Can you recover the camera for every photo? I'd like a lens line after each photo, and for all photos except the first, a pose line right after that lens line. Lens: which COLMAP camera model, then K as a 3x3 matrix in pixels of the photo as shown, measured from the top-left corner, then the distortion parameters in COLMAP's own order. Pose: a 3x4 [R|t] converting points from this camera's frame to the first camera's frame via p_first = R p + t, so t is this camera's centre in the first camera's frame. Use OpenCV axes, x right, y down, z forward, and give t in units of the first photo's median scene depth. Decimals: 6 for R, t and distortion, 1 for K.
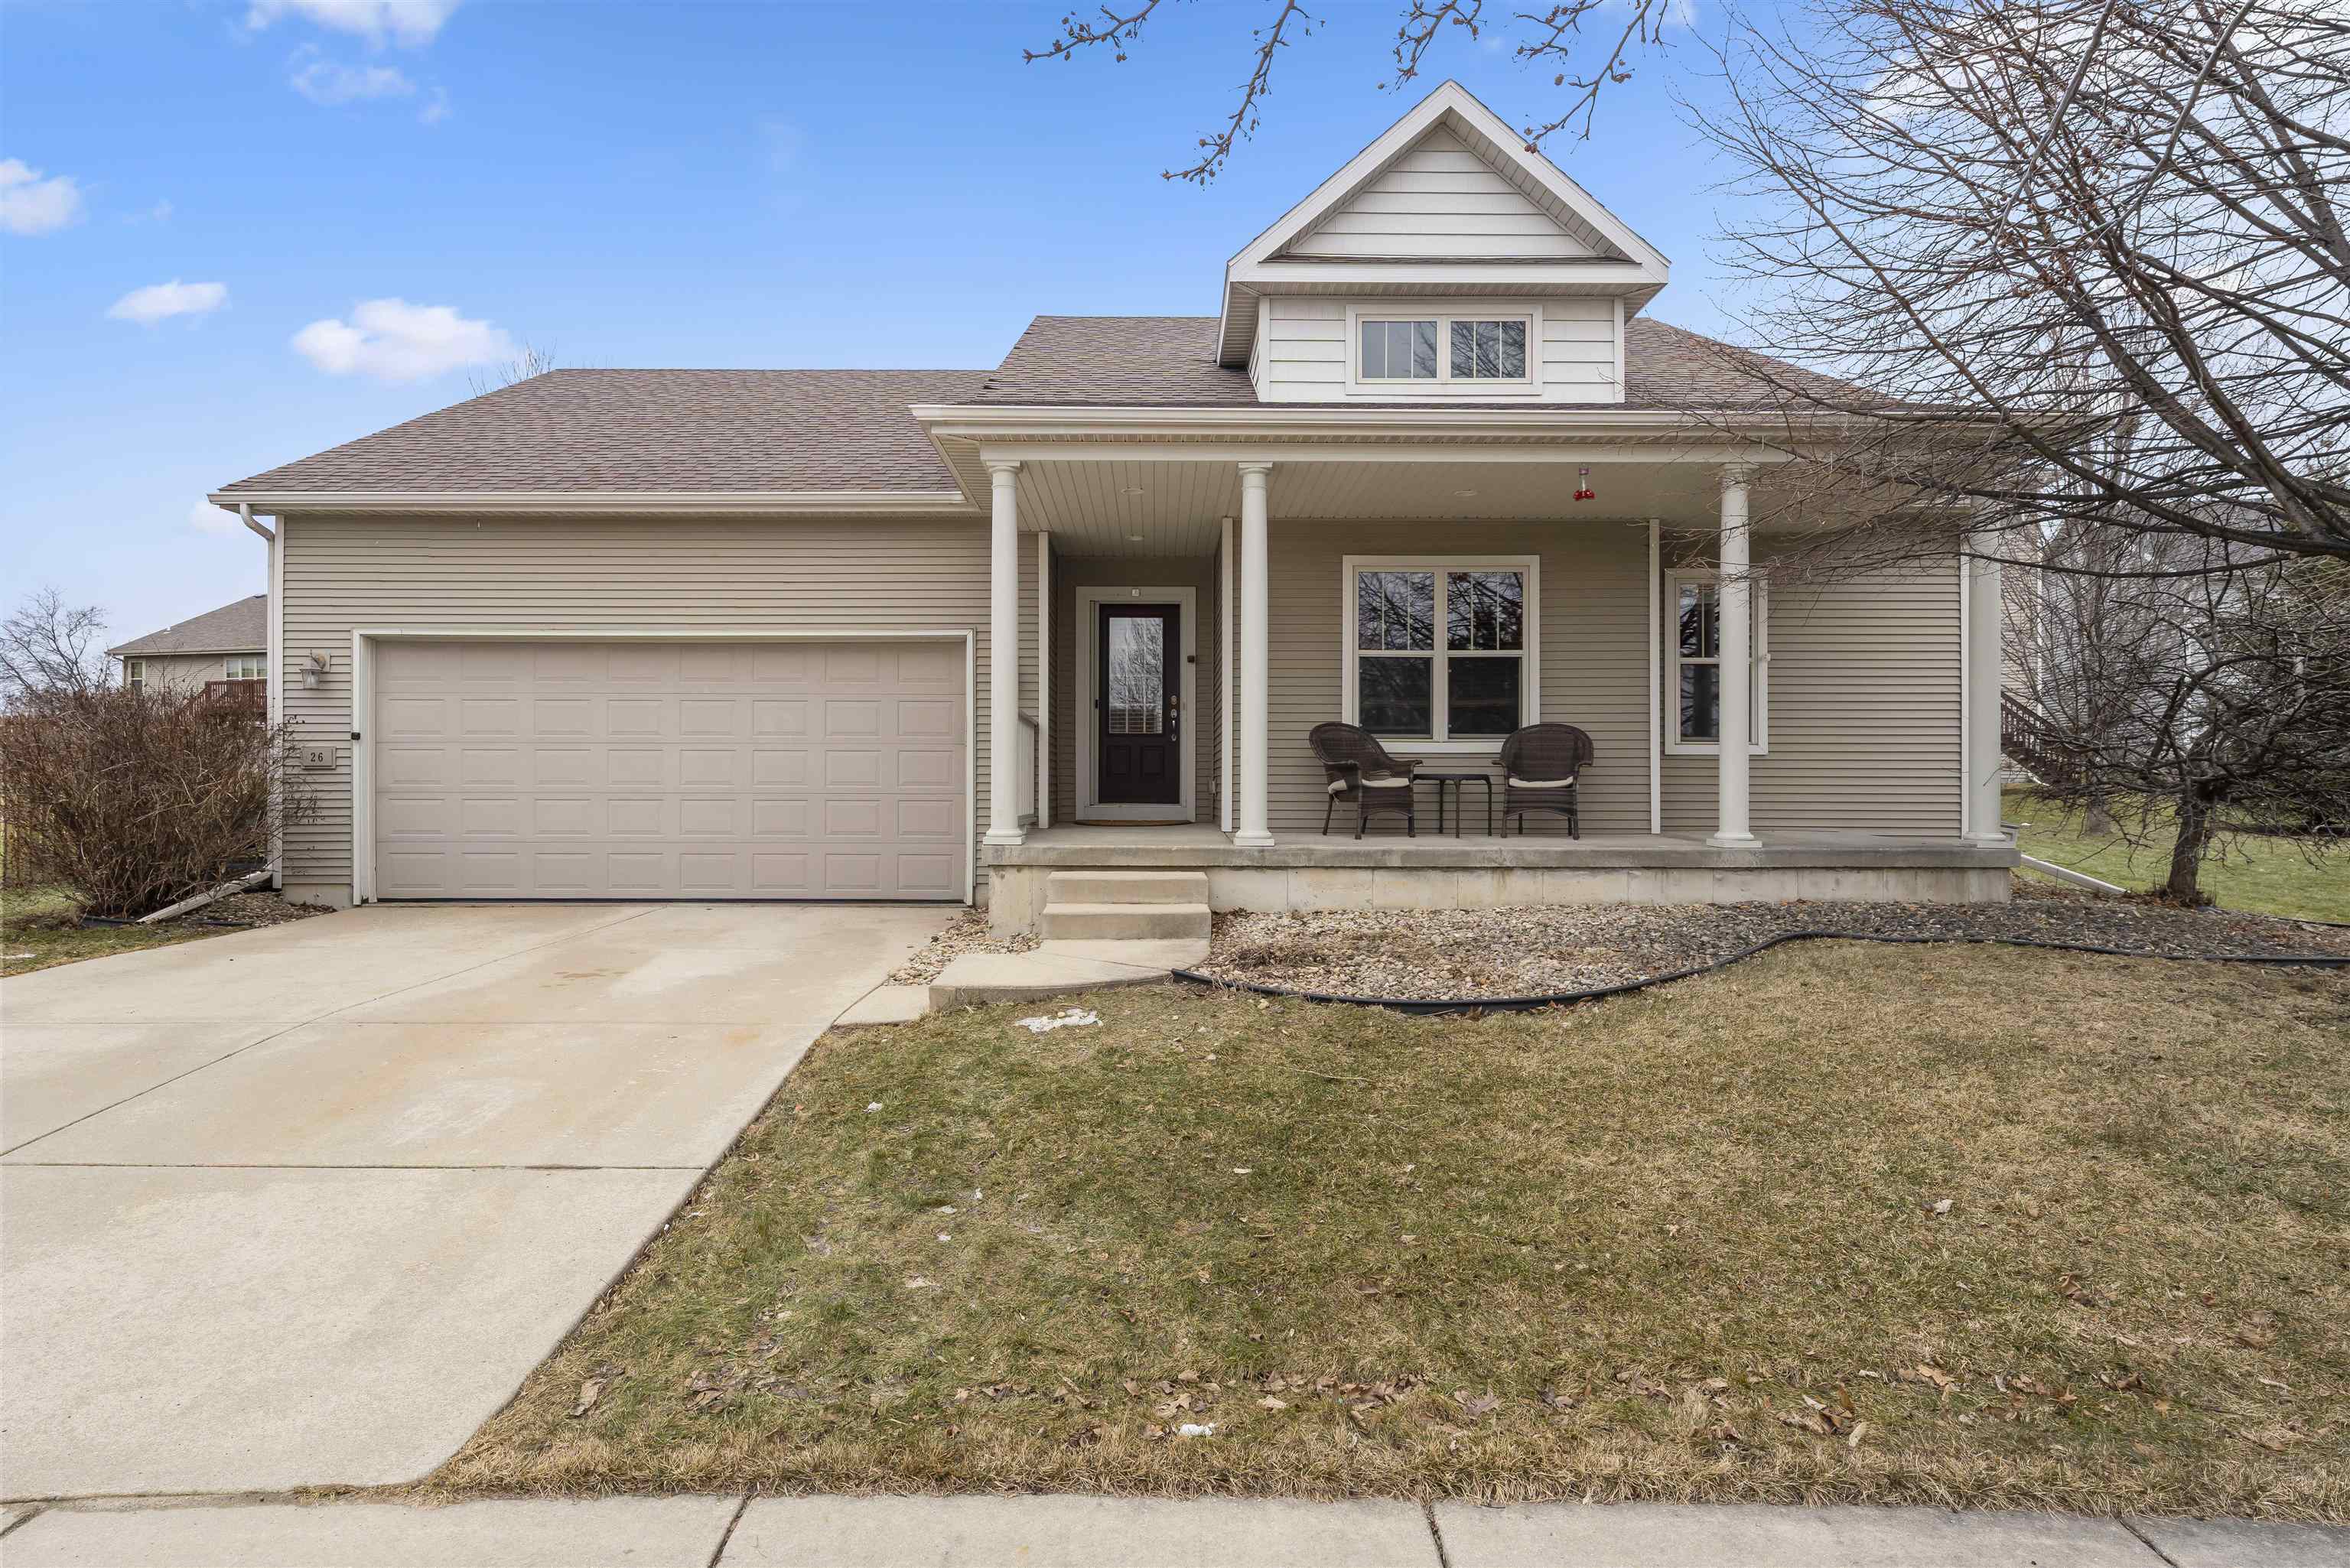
lens RADIAL K [[1314.3, 0, 1174.7], [0, 1314.3, 783.7], [0, 0, 1]] dist [0.023870, 0.000188]
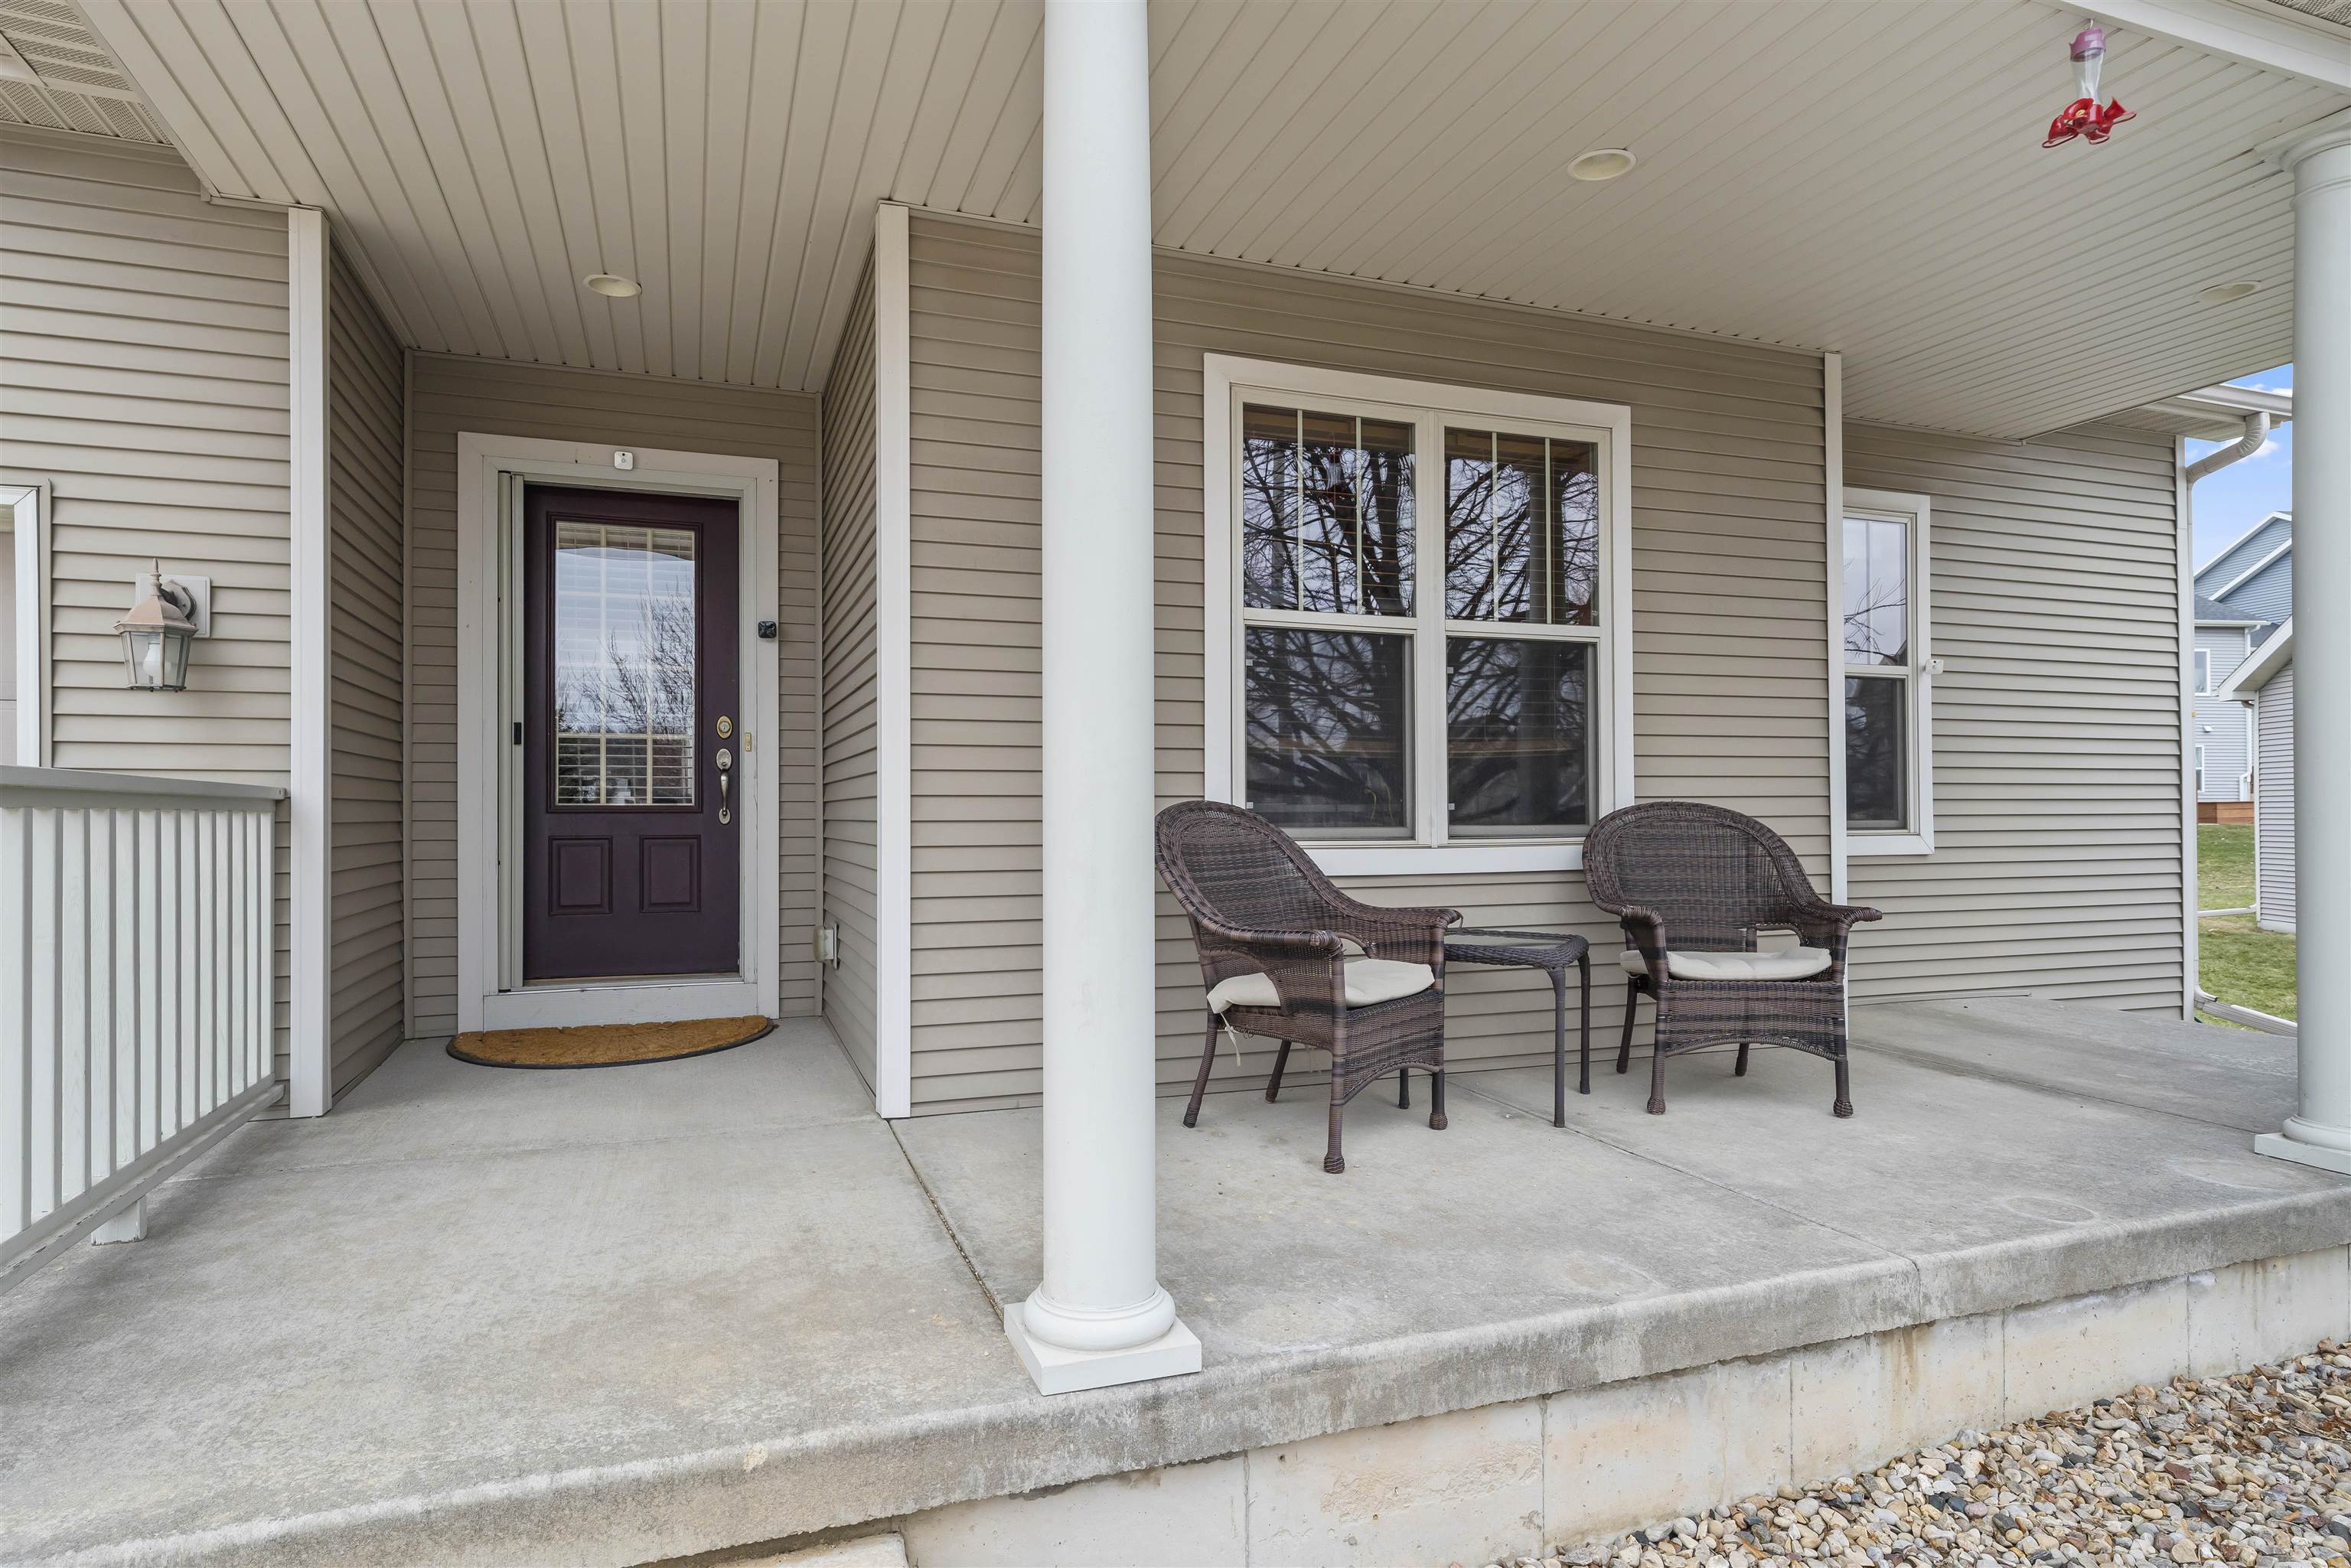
lens RADIAL K [[1314.9, 0, 1171.7], [0, 1314.9, 793.4], [0, 0, 1]] dist [0.023870, 0.000188]
pose [[0.943454, -0.001351, 0.331502, -0.006297], [0.003669, 0.999973, -0.006364, -0.045371], [-0.331484, 0.007221, 0.943433, 0.645657]]
